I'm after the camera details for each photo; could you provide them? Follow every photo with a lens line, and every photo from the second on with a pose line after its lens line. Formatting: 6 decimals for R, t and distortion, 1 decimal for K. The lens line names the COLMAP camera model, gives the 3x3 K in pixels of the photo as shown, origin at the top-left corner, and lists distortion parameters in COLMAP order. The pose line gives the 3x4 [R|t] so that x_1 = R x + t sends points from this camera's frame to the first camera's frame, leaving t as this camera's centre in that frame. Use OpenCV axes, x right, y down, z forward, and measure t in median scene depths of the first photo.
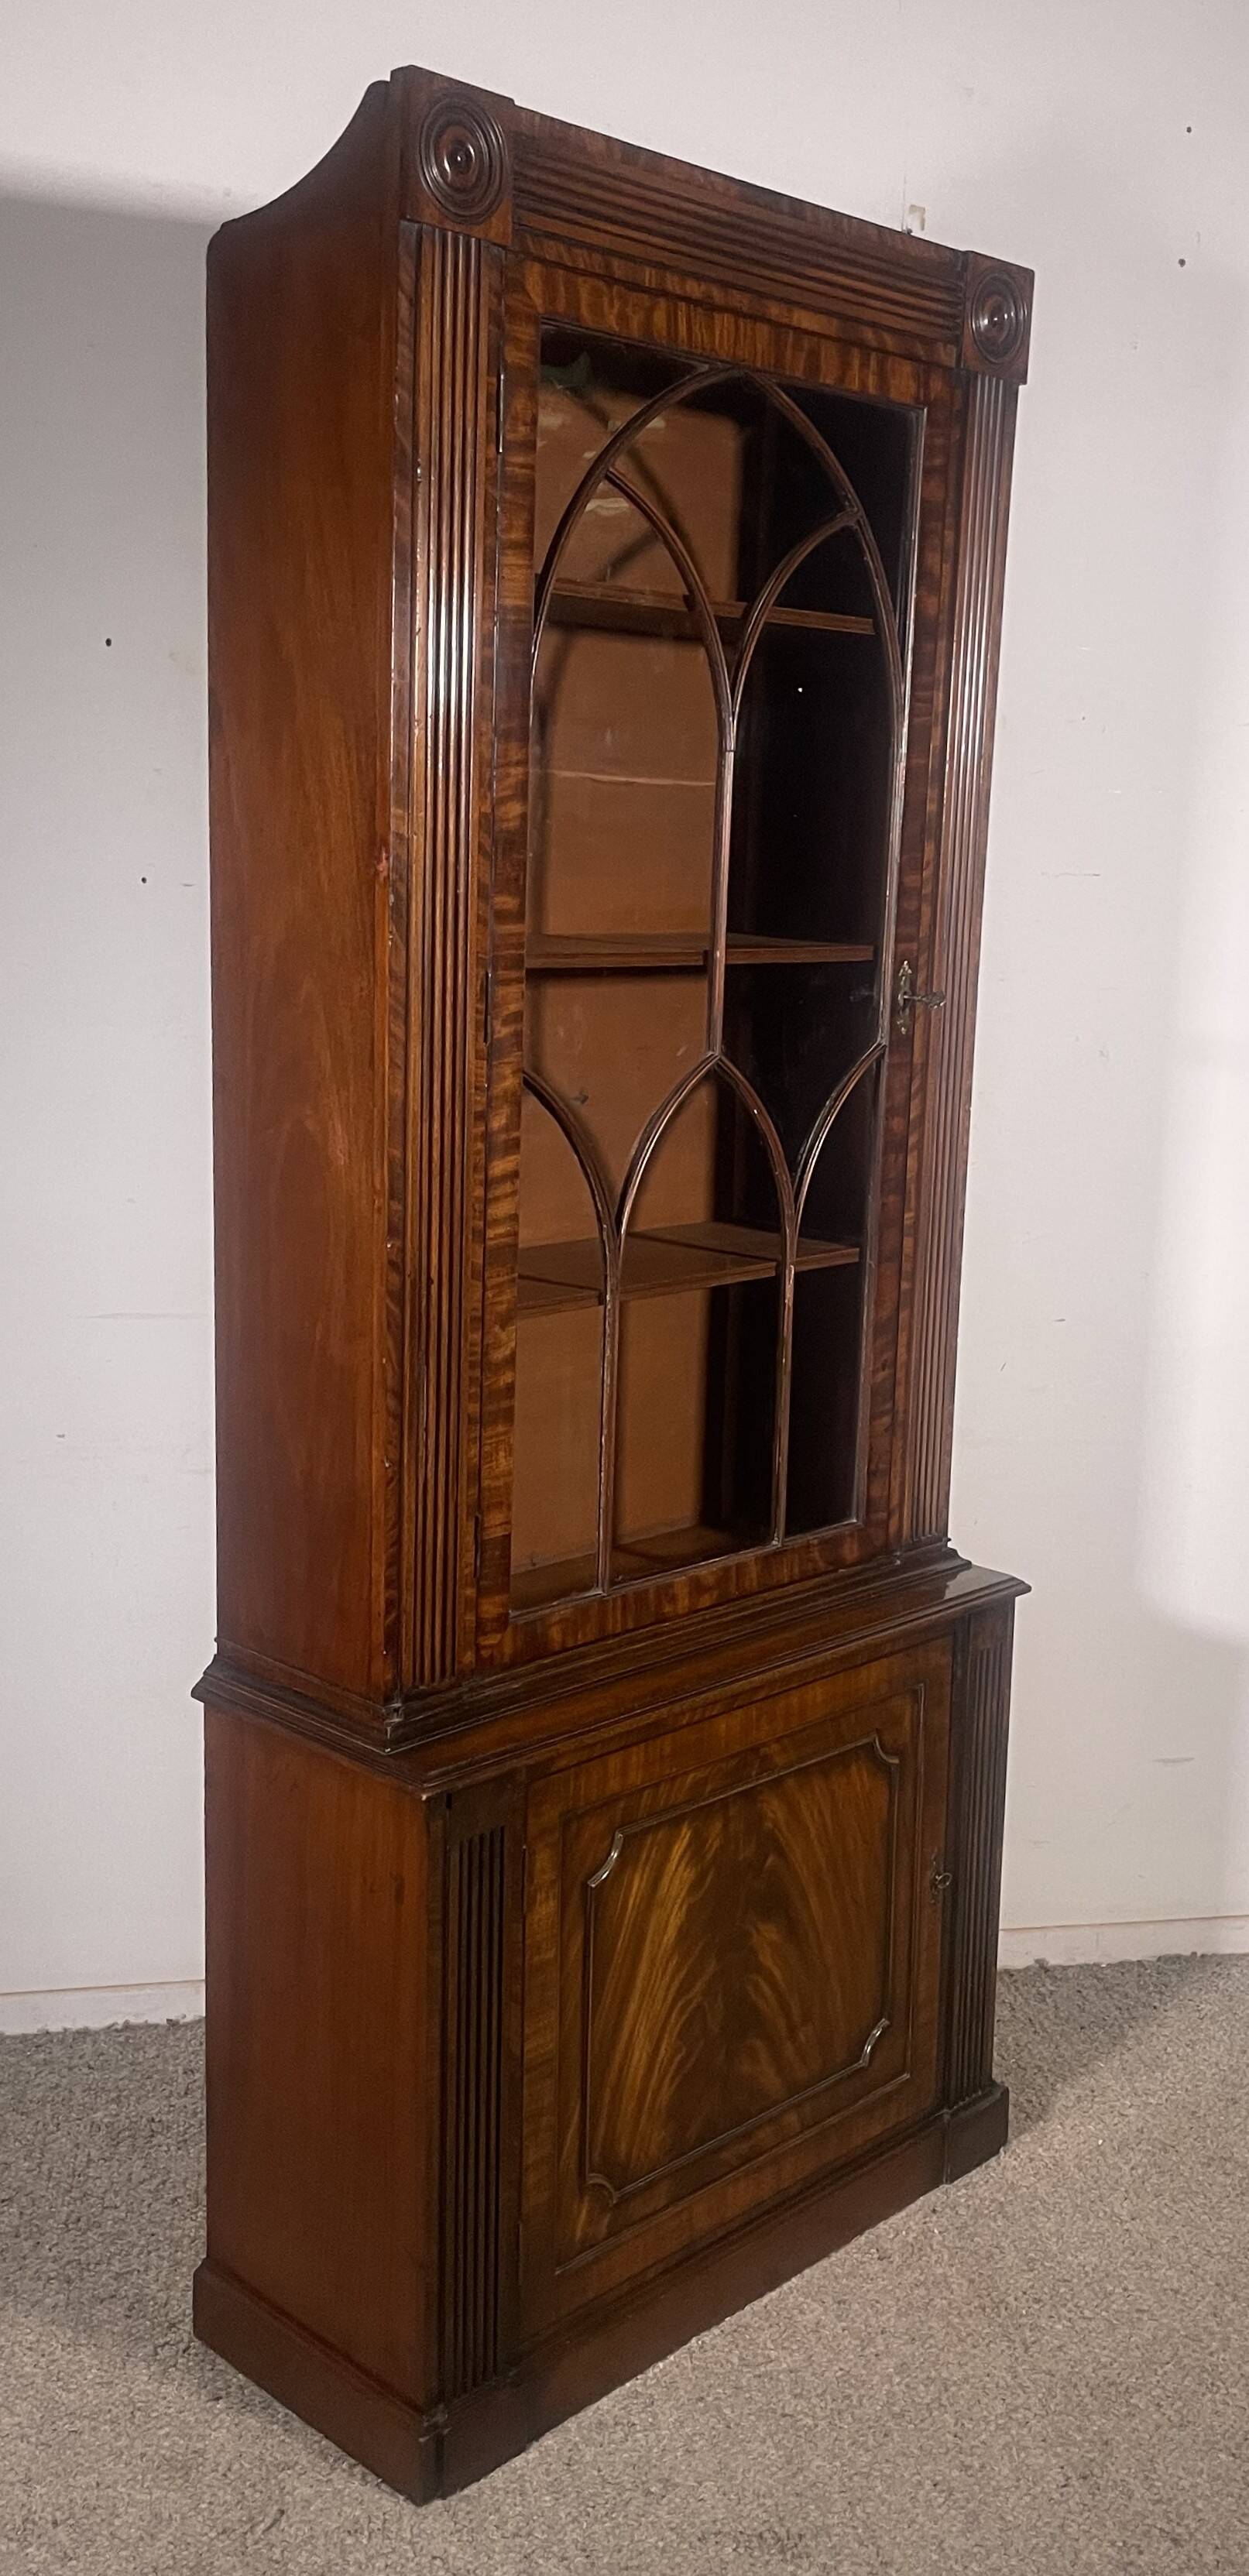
lens RADIAL K [[2342.3, 0, 681.7], [0, 2342.3, 1280.3], [0, 0, 1]] dist [0.097929, -0.135264]
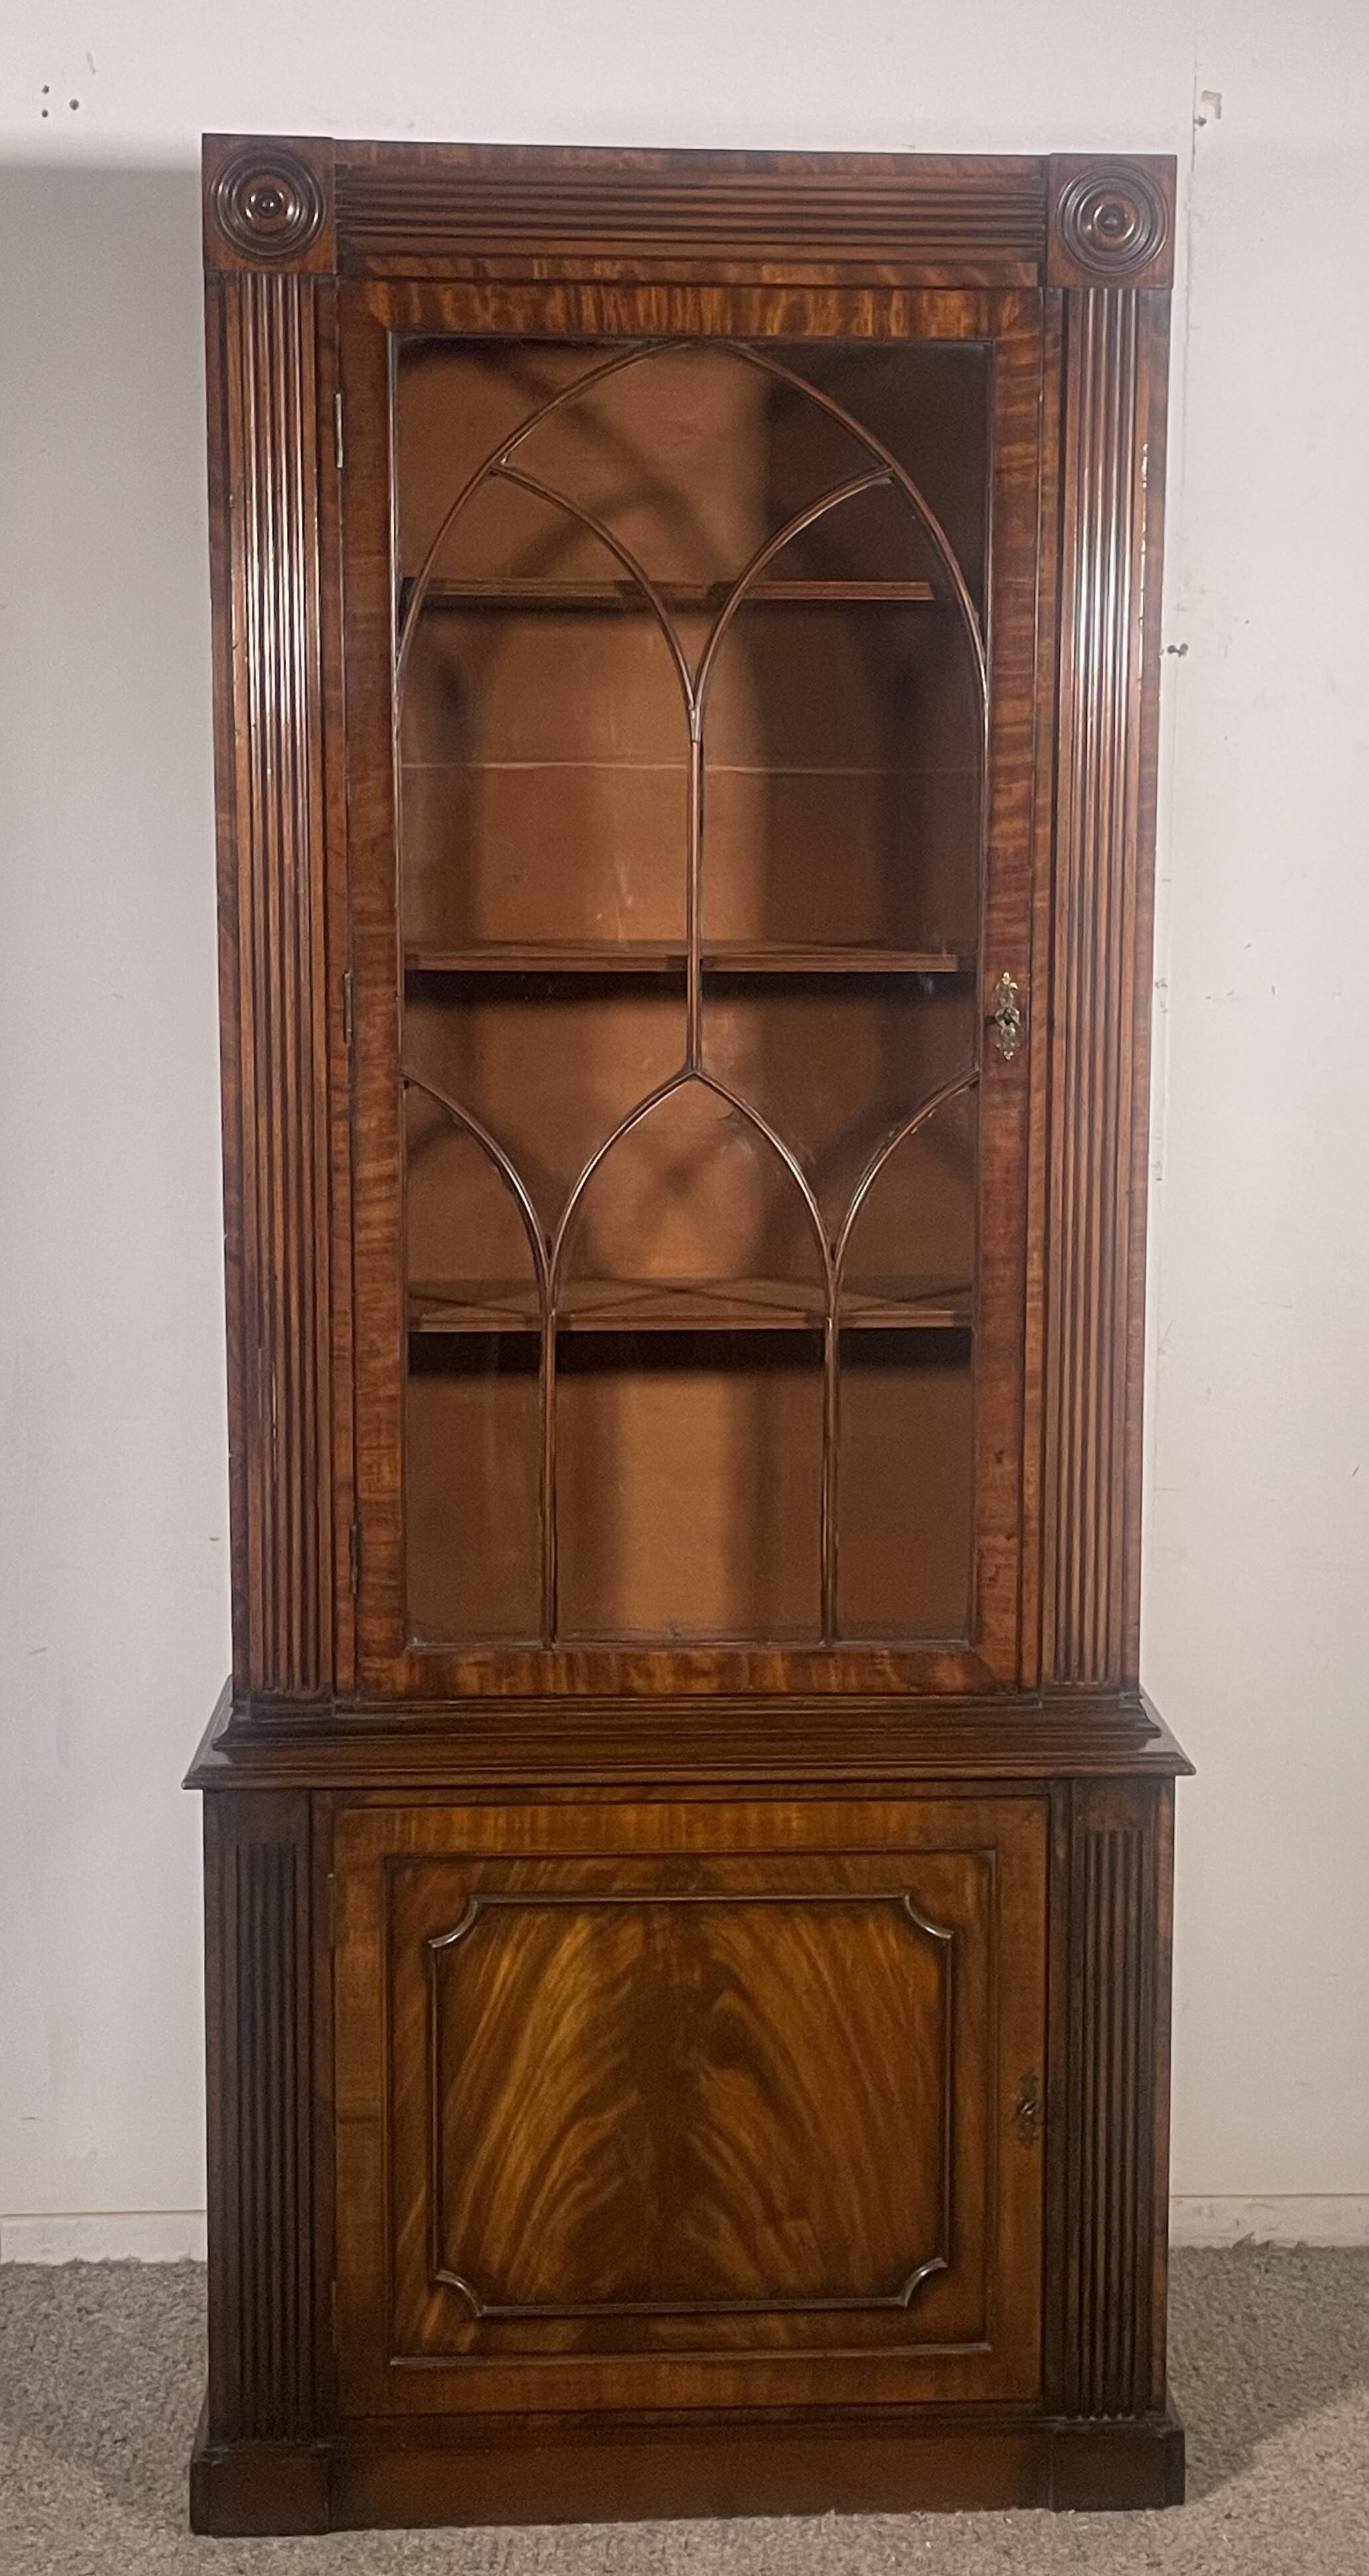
lens RADIAL K [[3324.5, 0, 791.9], [0, 3324.5, 1187.5], [0, 0, 1]] dist [0.130134, -0.277727]
pose [[0.741687, 0.056786, -0.668338, 0.905501], [-0.107829, 0.993545, -0.035245, -0.009963], [0.662022, 0.098206, 0.743022, 0.075178]]
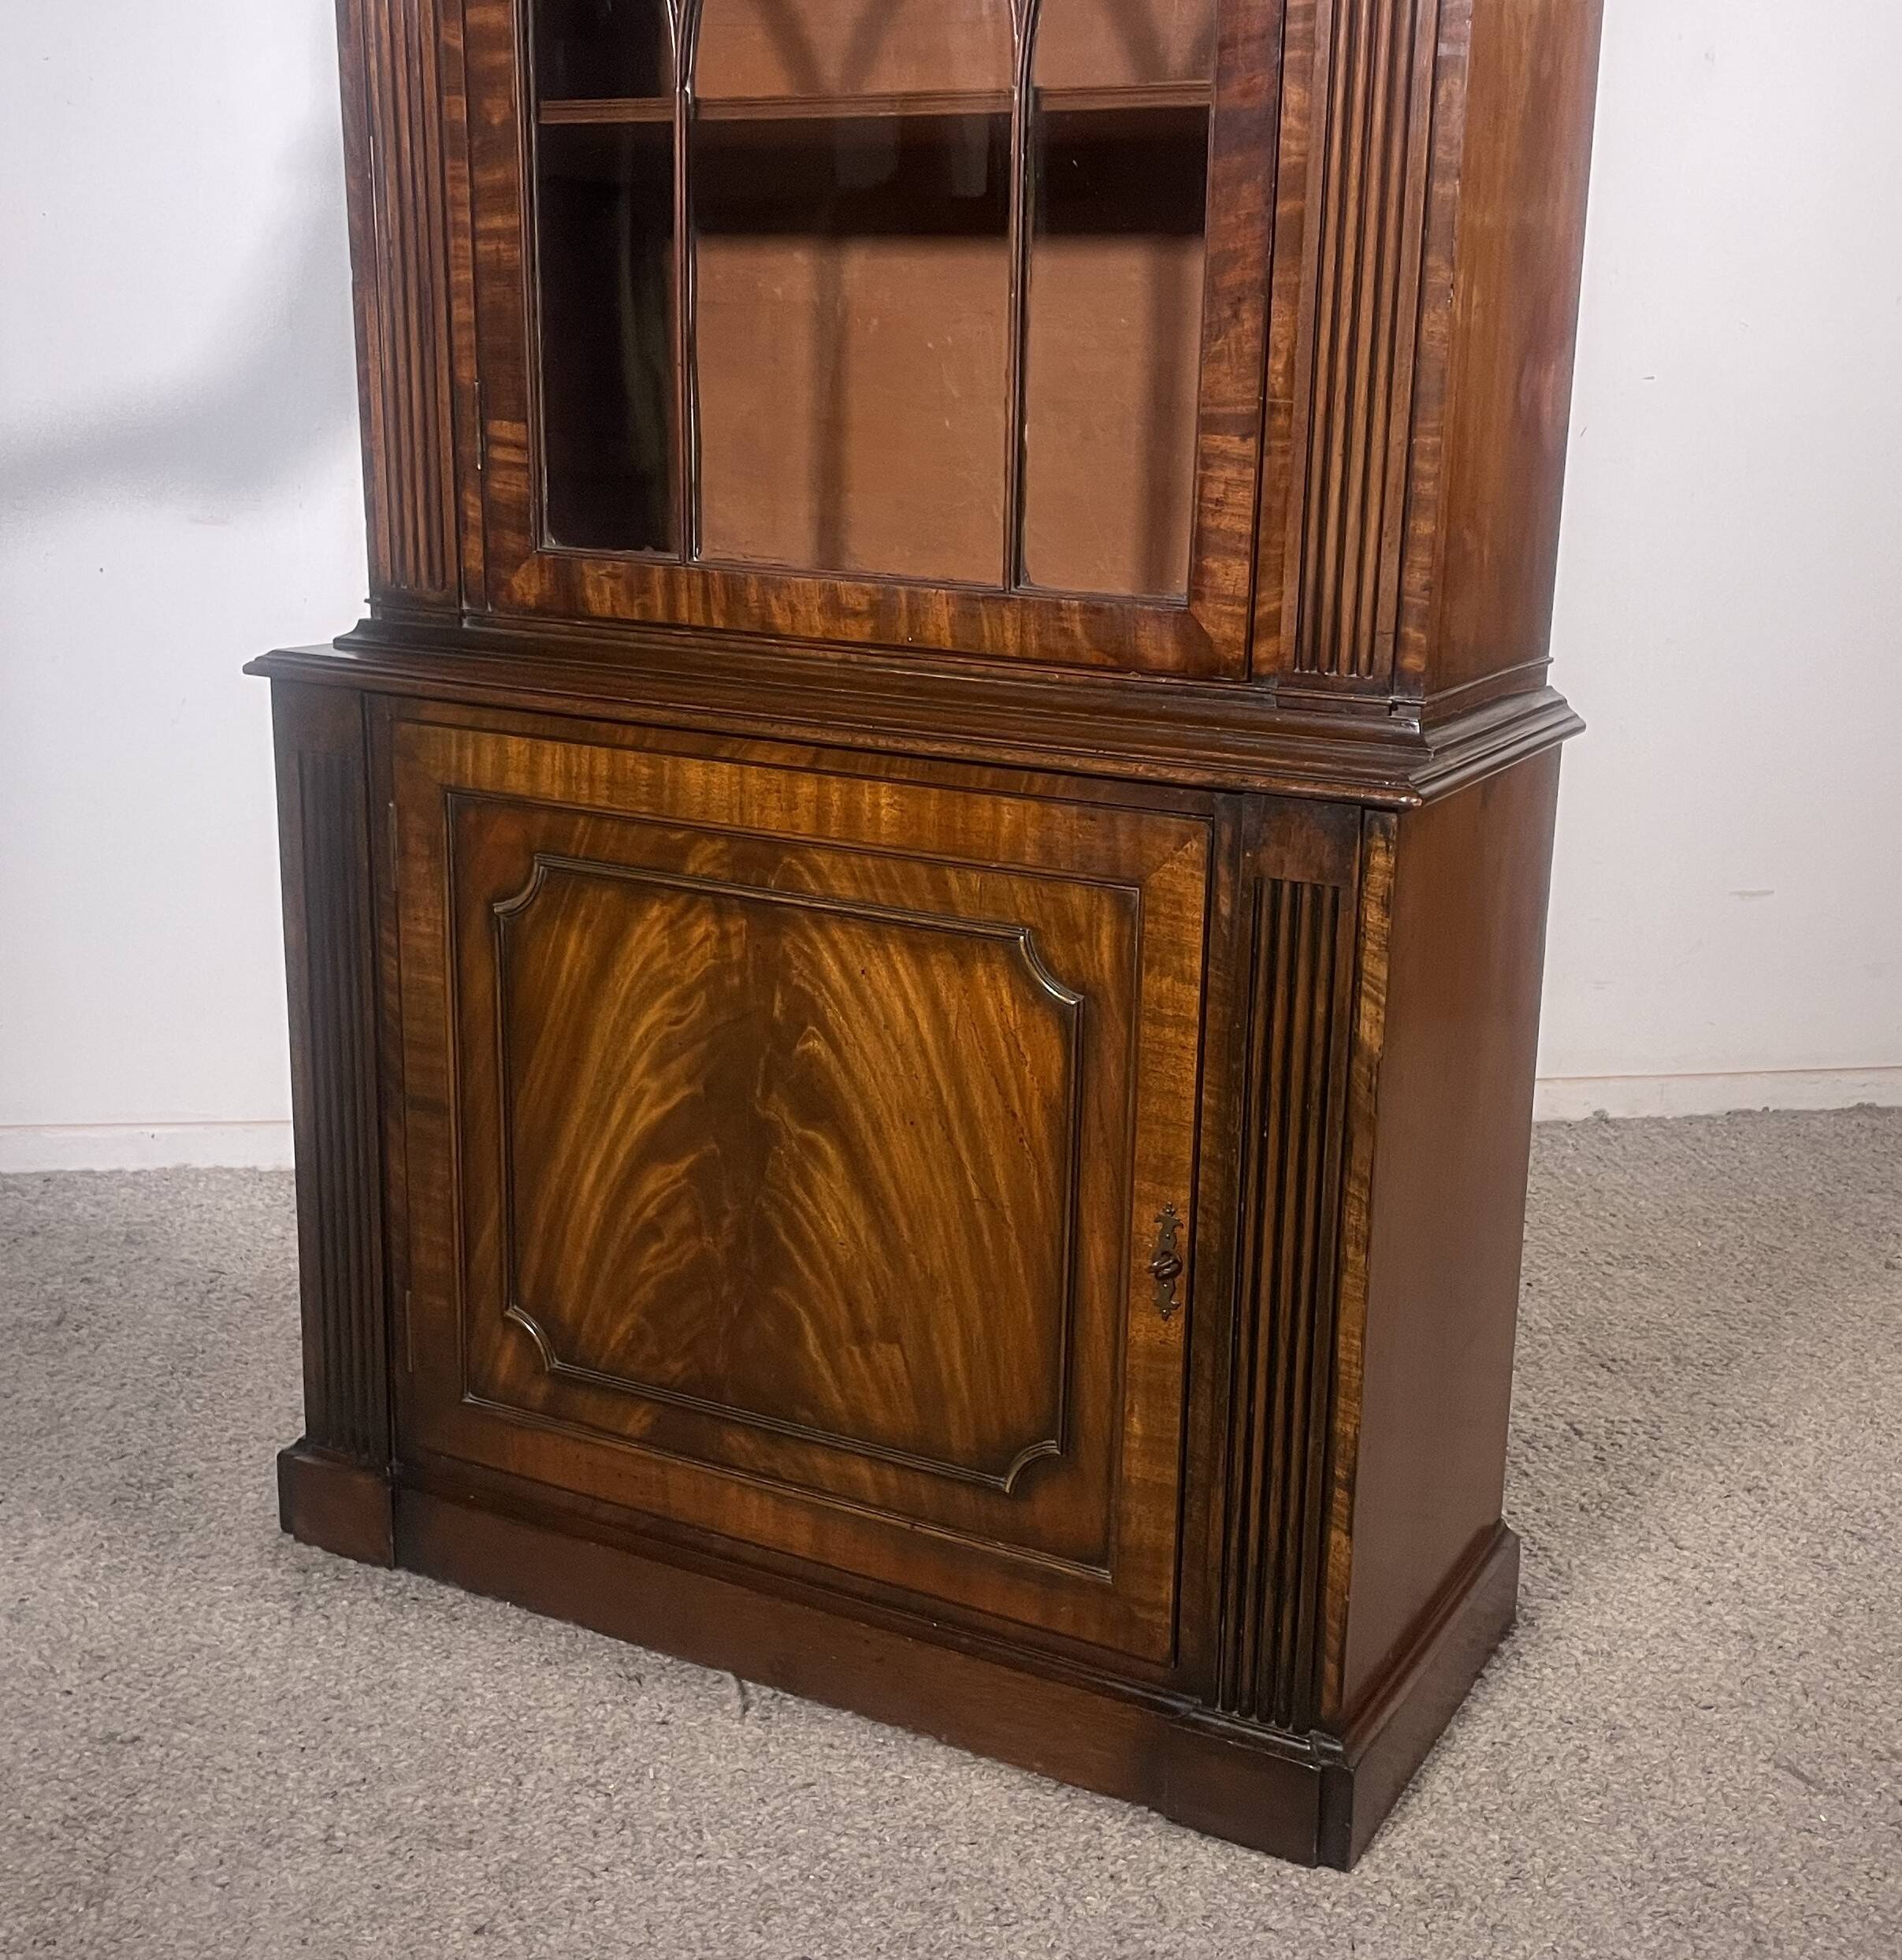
lens RADIAL K [[2440.3, 0, 1020.4], [0, 2440.3, 972.9], [0, 0, 1]] dist [0.136409, -0.308754]
pose [[0.277582, 0.216893, -0.935899, 0.713299], [-0.192244, 0.967018, 0.167086, 0.110752], [0.941271, 0.133540, 0.310123, 0.886551]]
